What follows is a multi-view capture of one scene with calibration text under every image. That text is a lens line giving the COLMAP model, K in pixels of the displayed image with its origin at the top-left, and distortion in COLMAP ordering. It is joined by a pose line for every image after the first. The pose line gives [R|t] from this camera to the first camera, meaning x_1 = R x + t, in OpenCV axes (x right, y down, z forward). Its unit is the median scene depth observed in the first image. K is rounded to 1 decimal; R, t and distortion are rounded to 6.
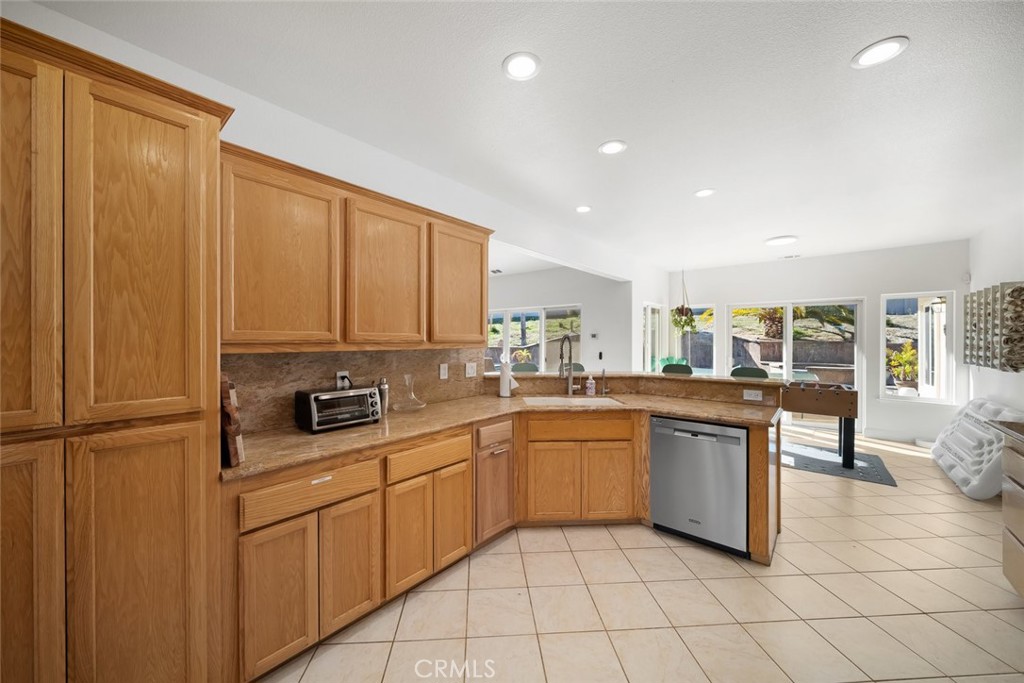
lens RADIAL K [[367.4, 0, 501.3], [0, 367.4, 340.4], [0, 0, 1]] dist [-0.001417, -0.000136]
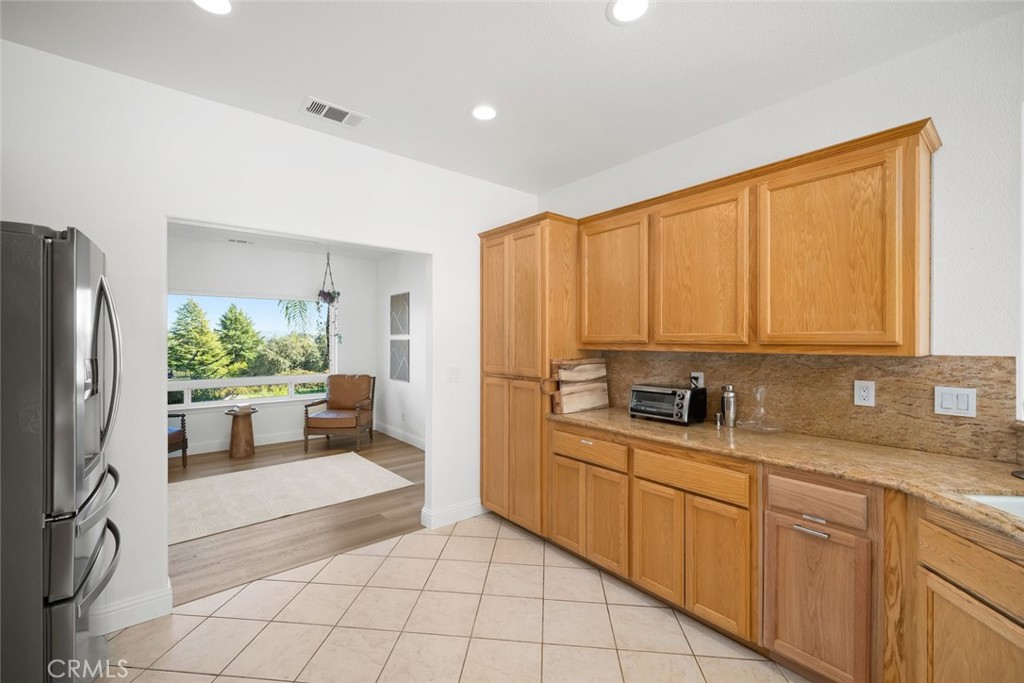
lens RADIAL K [[418.6, 0, 512.0], [0, 418.6, 341.5], [0, 0, 1]] dist [-0.020226, -0.000038]
pose [[-0.156881, -0.001839, -0.987616, 0.840274], [-0.006105, 0.999981, -0.000893, 0.004676], [0.987599, 0.005889, -0.156890, 0.738349]]
